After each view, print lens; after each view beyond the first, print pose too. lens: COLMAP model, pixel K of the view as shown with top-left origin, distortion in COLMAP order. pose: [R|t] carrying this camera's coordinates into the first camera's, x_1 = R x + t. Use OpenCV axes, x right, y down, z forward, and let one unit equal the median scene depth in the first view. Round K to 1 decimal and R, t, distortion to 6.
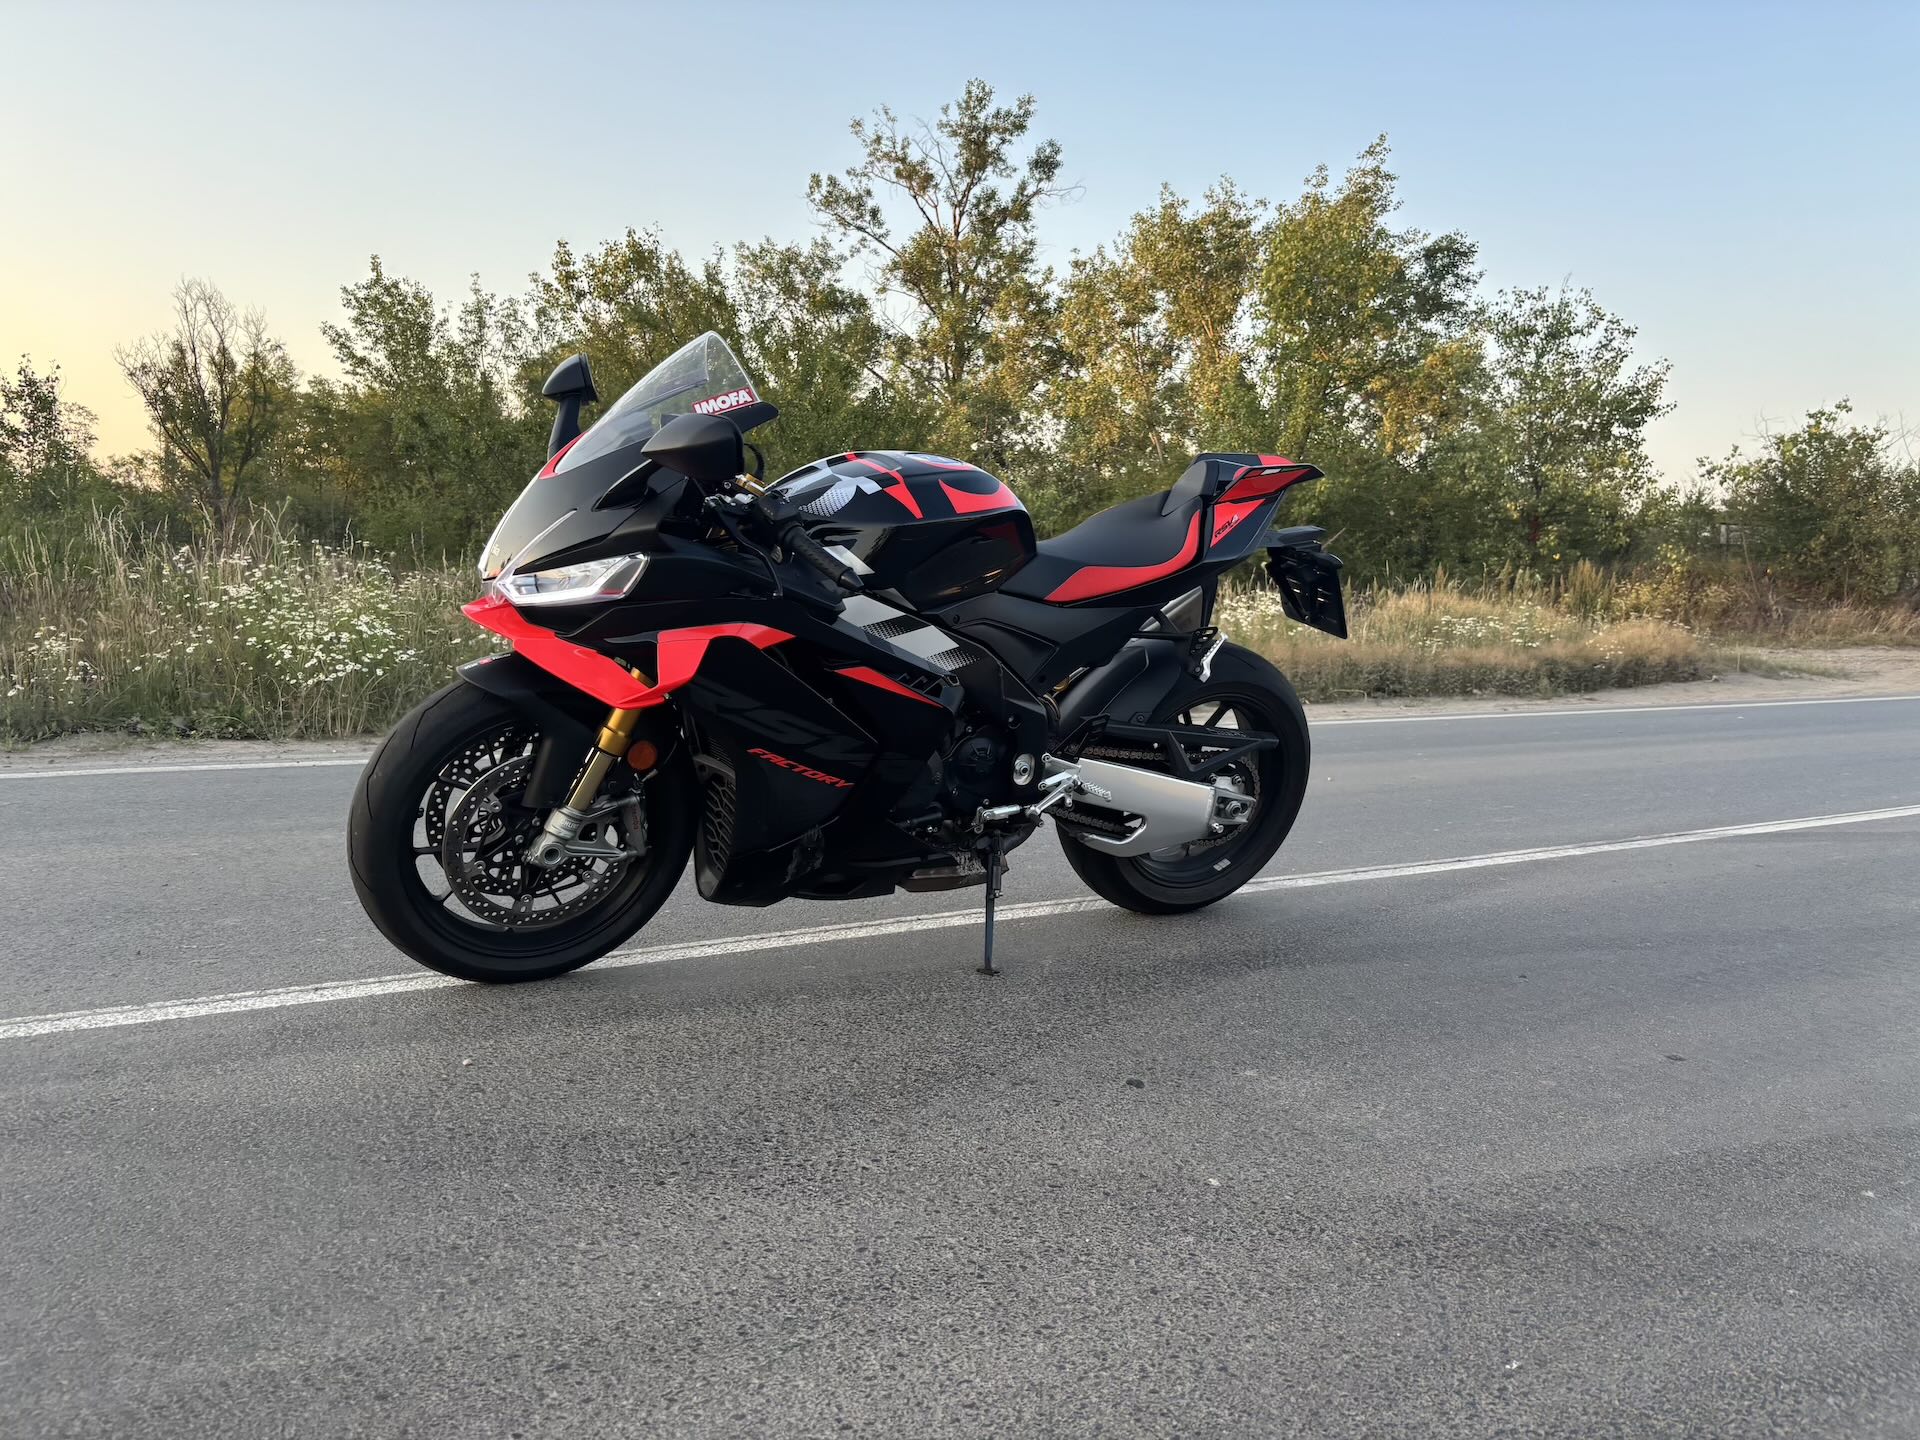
lens RADIAL K [[1450.4, 0, 960.0], [0, 1450.4, 720.0], [0, 0, 1]] dist [0.032778, -0.038754]
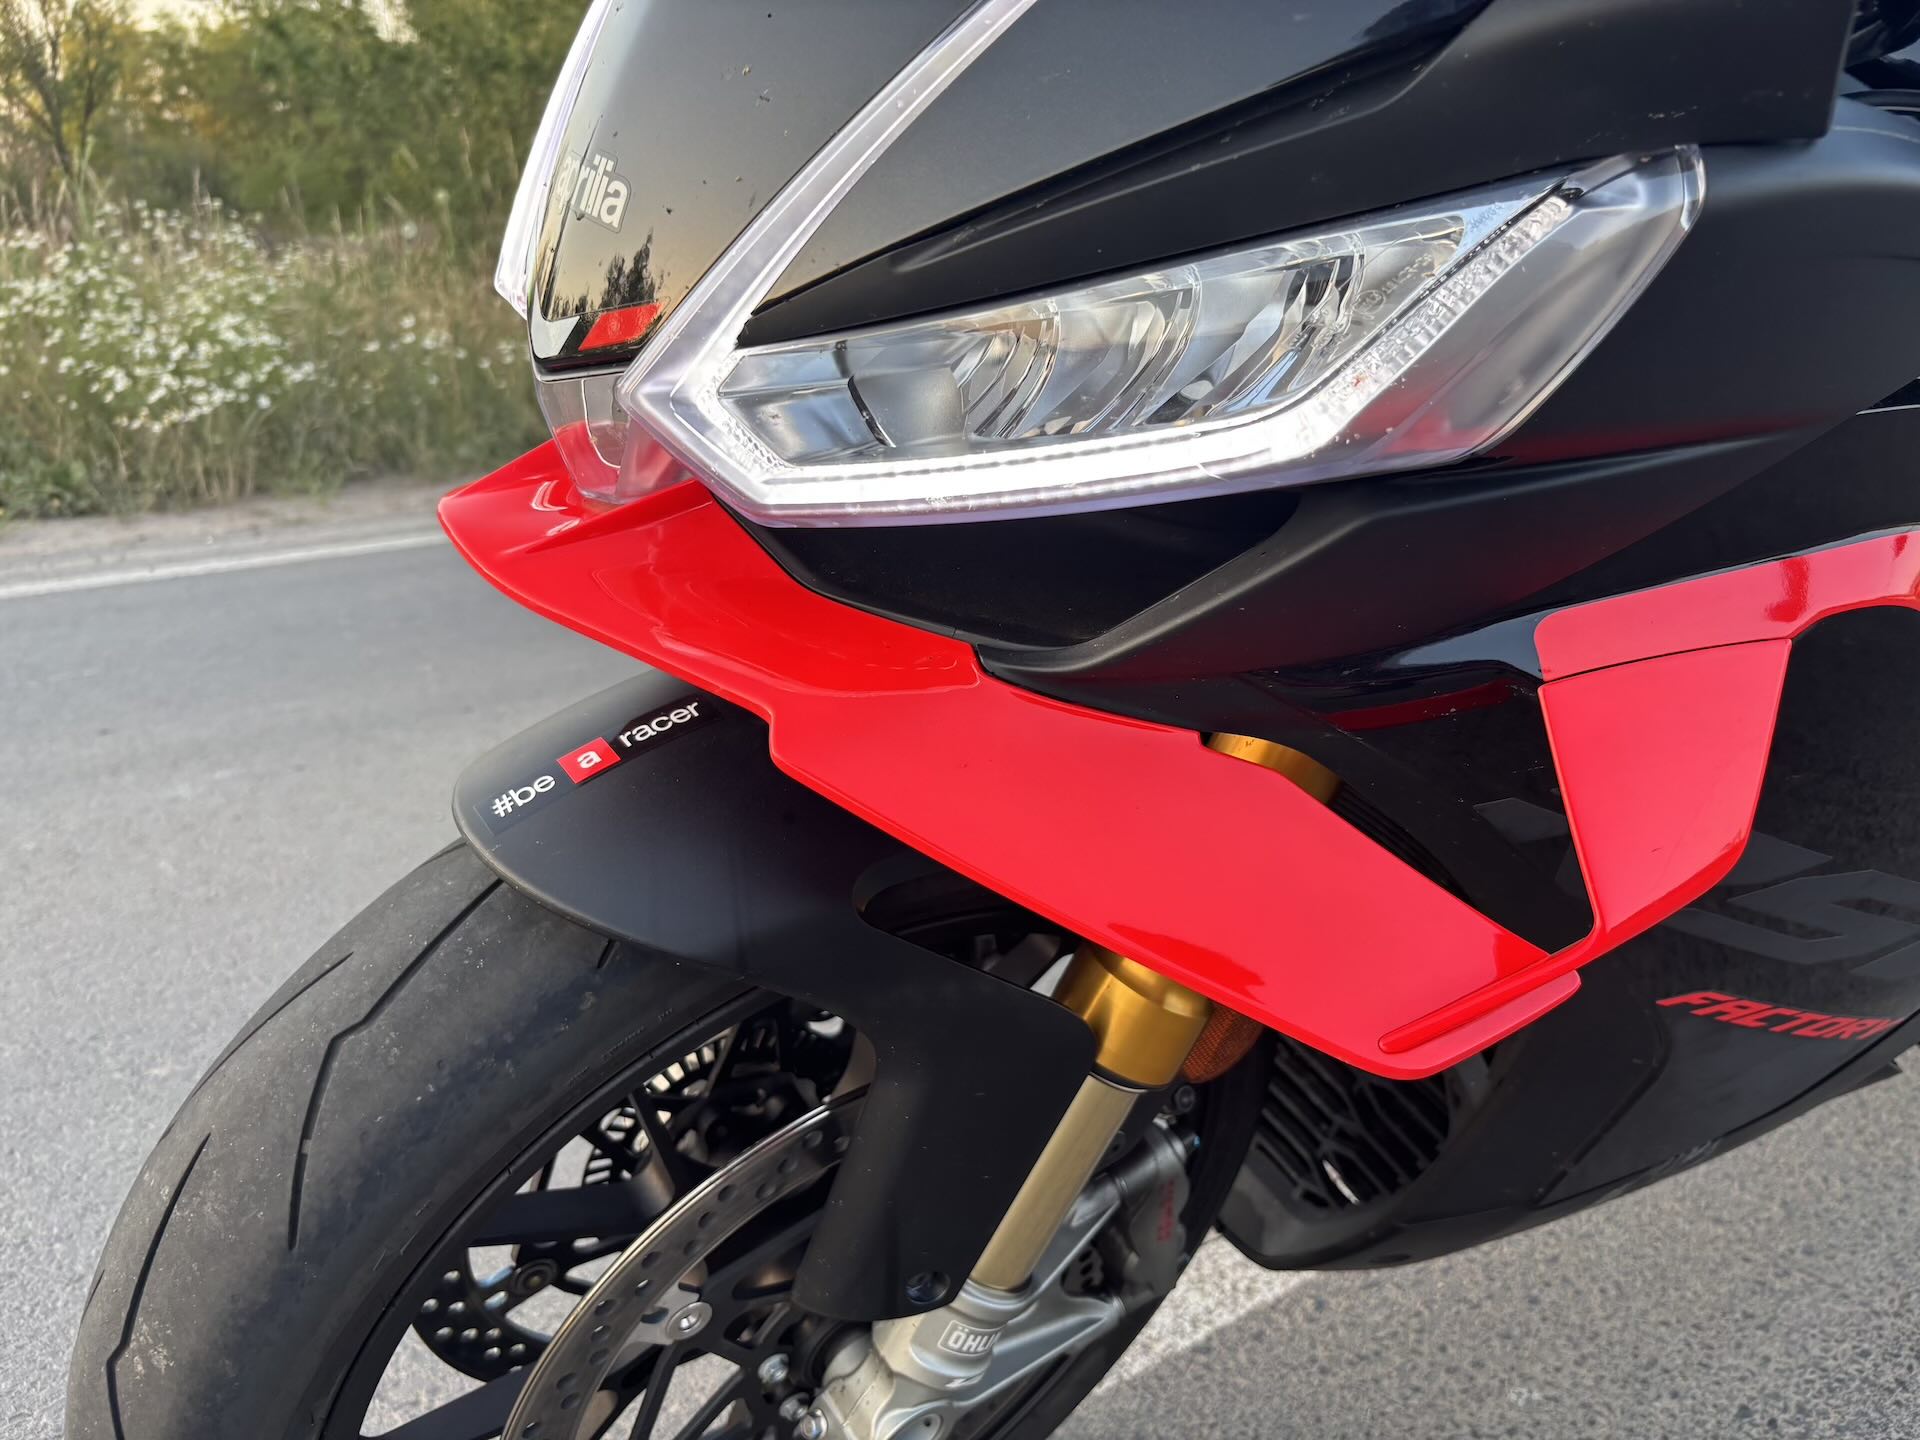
lens RADIAL K [[1453.2, 0, 960.6], [0, 1453.2, 717.5], [0, 0, 1]] dist [0.042084, -0.057405]
pose [[0.997902, -0.058834, 0.027023, -0.096475], [0.050876, 0.970732, 0.234717, -0.032113], [-0.040041, -0.232849, 0.971688, 0.275478]]
